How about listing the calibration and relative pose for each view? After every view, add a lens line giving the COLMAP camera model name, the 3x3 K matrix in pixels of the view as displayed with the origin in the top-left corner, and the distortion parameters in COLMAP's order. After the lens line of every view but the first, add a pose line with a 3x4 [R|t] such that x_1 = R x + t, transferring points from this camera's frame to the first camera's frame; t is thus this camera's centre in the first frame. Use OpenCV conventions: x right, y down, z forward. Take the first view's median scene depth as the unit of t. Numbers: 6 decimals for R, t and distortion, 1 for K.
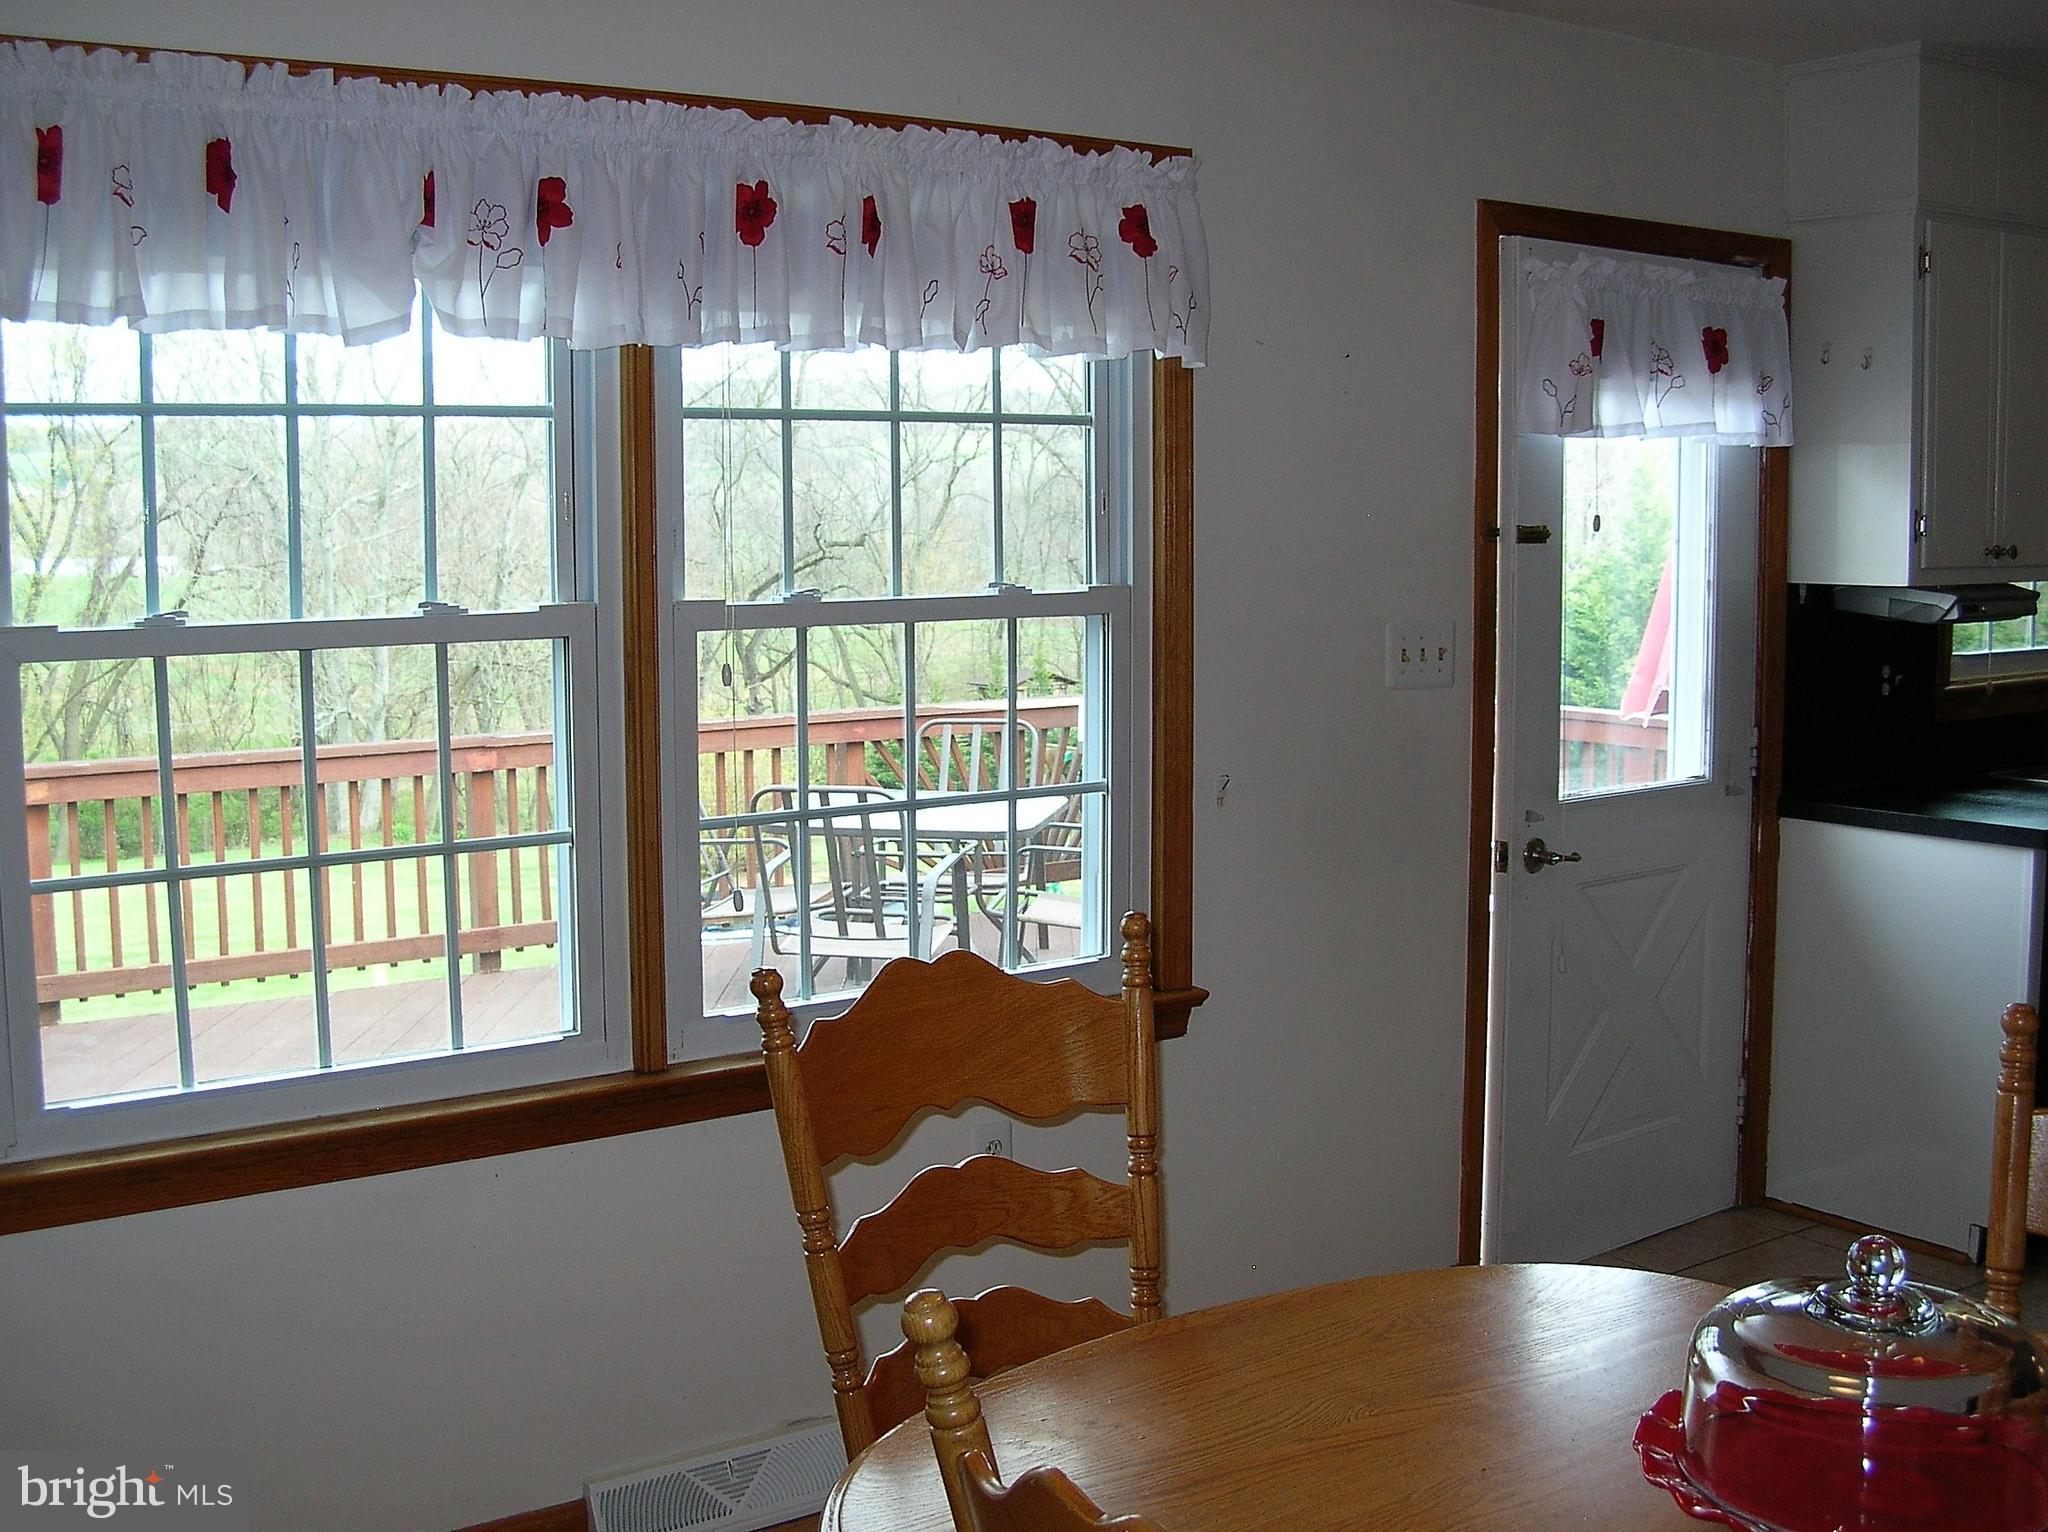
lens RADIAL K [[2291.3, 0, 1024.0], [0, 2291.3, 766.0], [0, 0, 1]] dist [-0.236147, 0.271323]
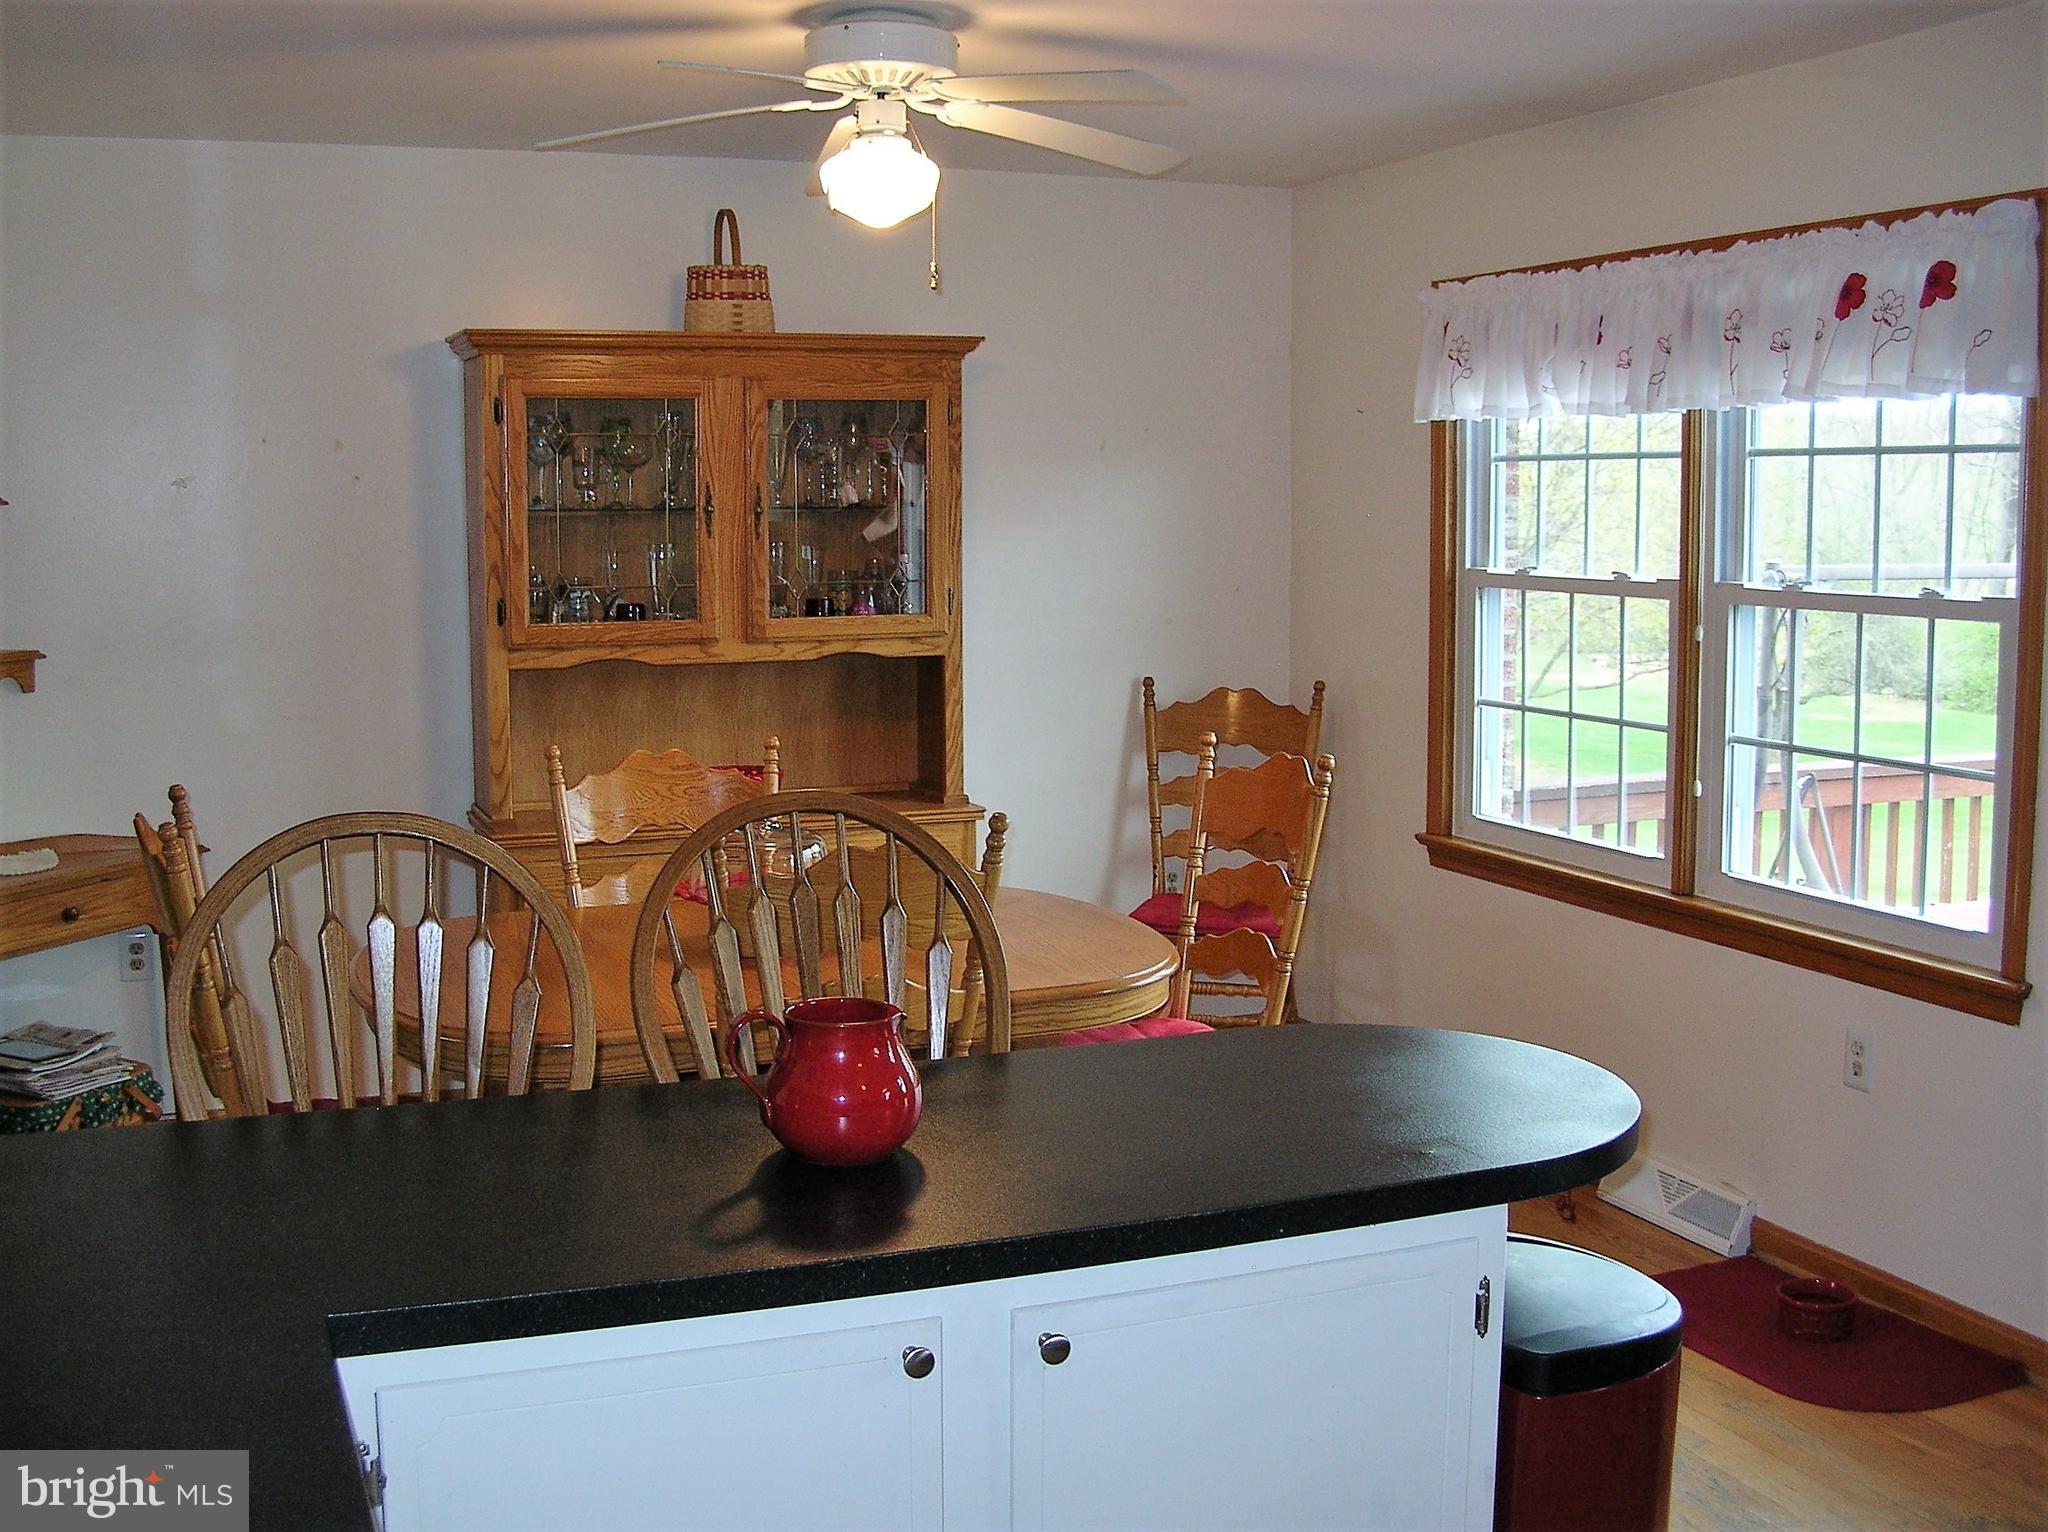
lens RADIAL K [[2291.3, 0, 1024.0], [0, 2291.3, 766.0], [0, 0, 1]] dist [-0.236147, 0.271323]
pose [[-0.254910, 0.112522, -0.960396, 1.323087], [-0.113258, 0.982896, 0.145219, -0.111677], [0.960309, 0.145790, -0.237806, 0.902015]]
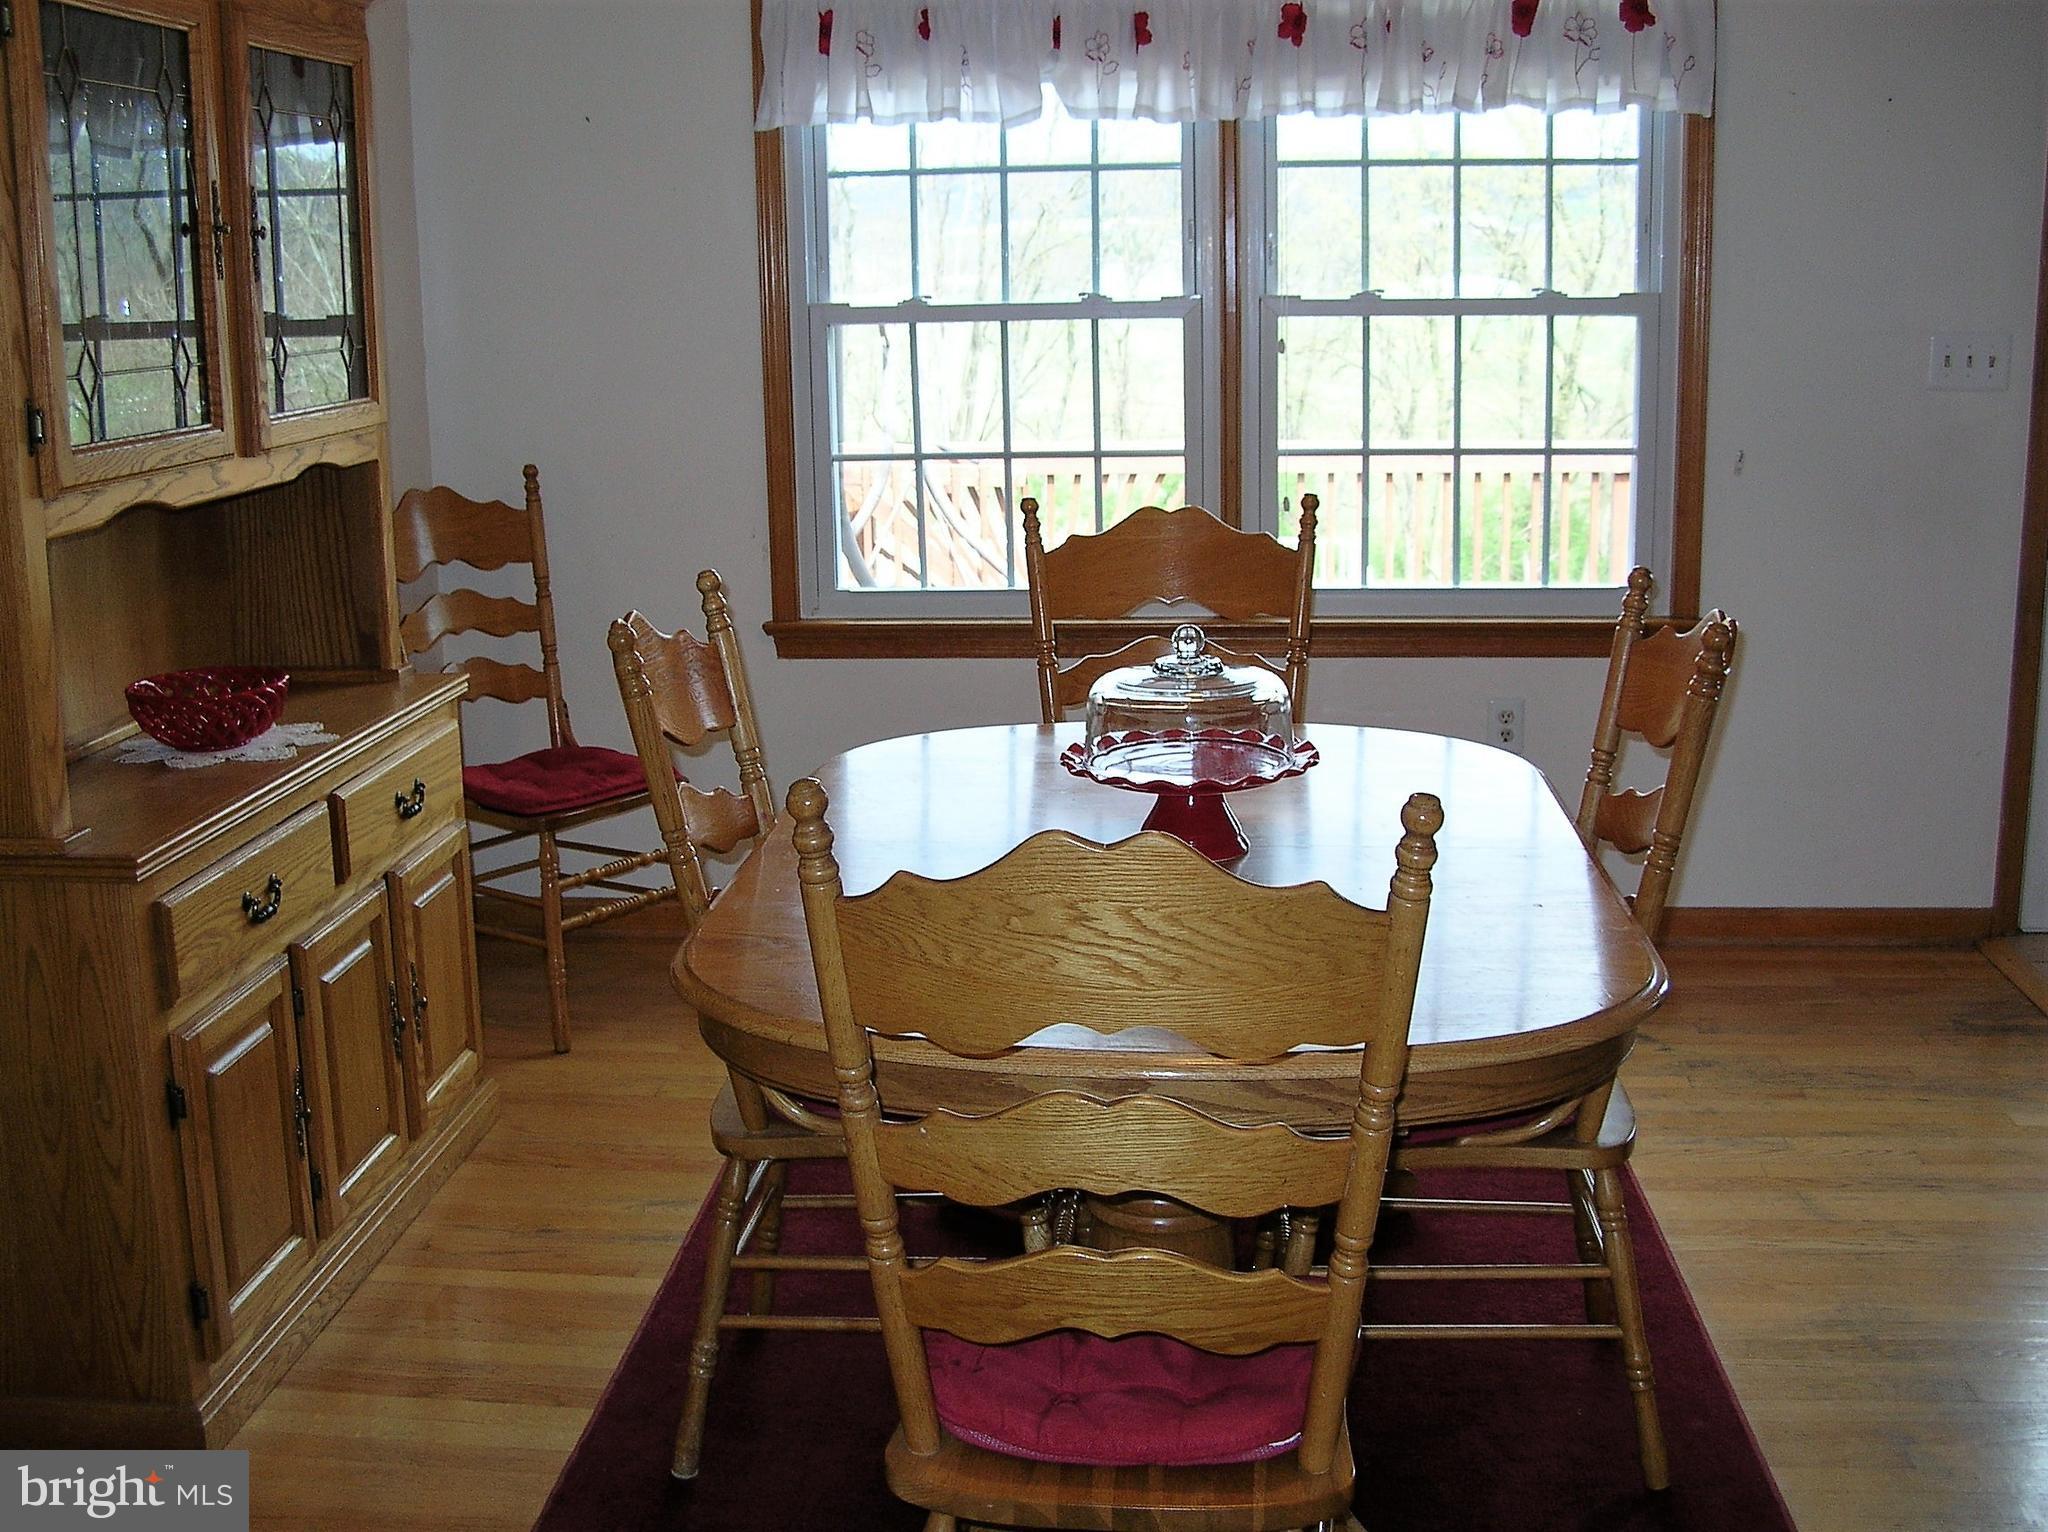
lens RADIAL K [[2291.3, 0, 1024.0], [0, 2291.3, 766.0], [0, 0, 1]] dist [-0.236147, 0.271323]
pose [[0.751306, 0.126407, -0.647735, 0.683342], [-0.059796, 0.990487, 0.123939, 0.053385], [0.657240, -0.054384, 0.751717, -0.193490]]
